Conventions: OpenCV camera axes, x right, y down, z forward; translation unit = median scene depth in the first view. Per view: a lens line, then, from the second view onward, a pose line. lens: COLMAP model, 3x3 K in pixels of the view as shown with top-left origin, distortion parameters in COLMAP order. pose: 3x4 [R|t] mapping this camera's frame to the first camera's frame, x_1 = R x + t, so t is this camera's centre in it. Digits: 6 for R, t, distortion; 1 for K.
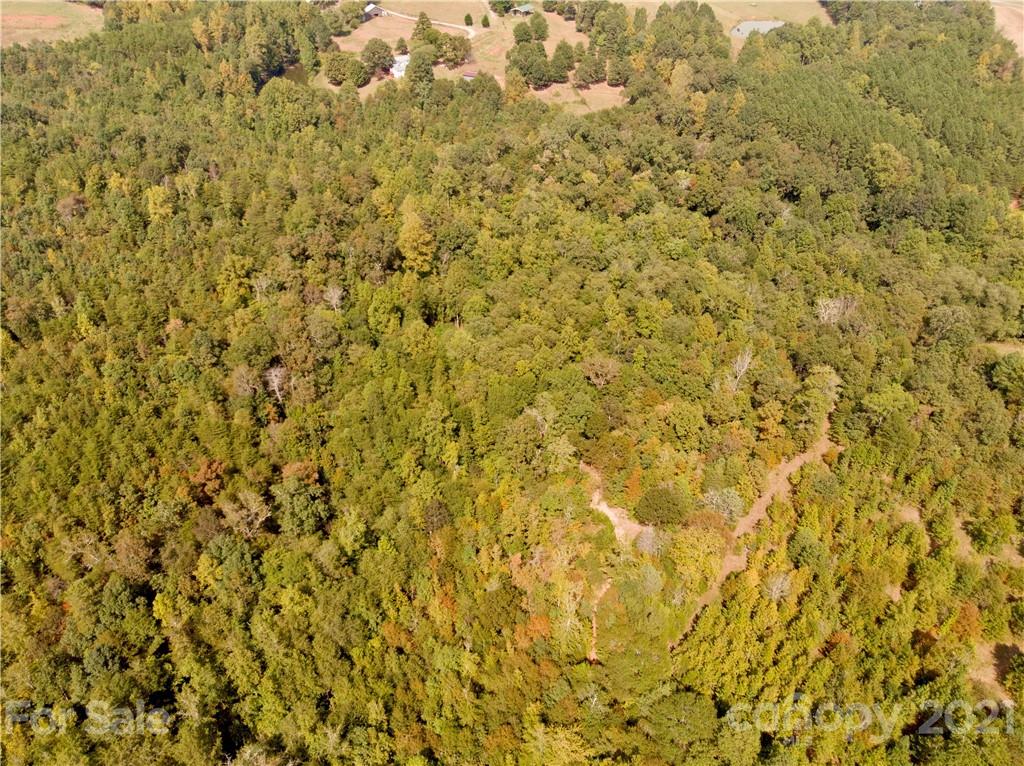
lens RADIAL K [[730.2, 0, 515.4], [0, 730.2, 414.9], [0, 0, 1]] dist [-0.001577, 0.005278]
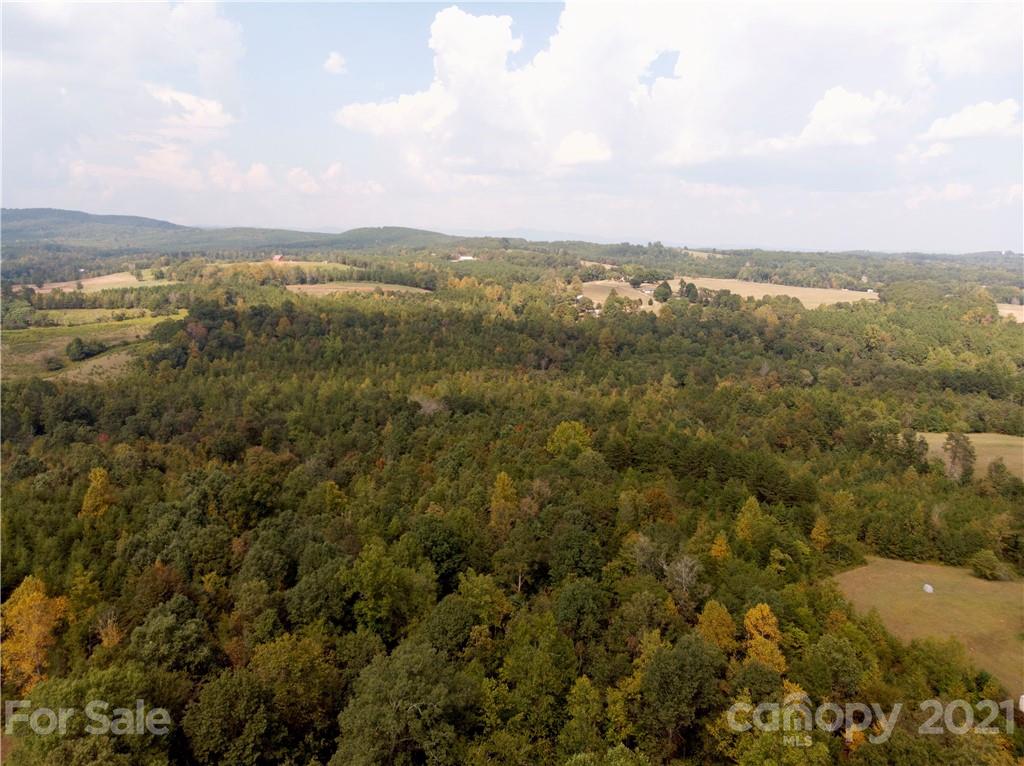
lens RADIAL K [[759.2, 0, 512.0], [0, 759.2, 383.0], [0, 0, 1]] dist [-0.007234, 0.010894]
pose [[0.974357, 0.044644, -0.220535, 0.102485], [-0.147259, 0.867588, -0.474979, 1.232276], [0.170129, 0.495275, 0.851915, -1.063931]]
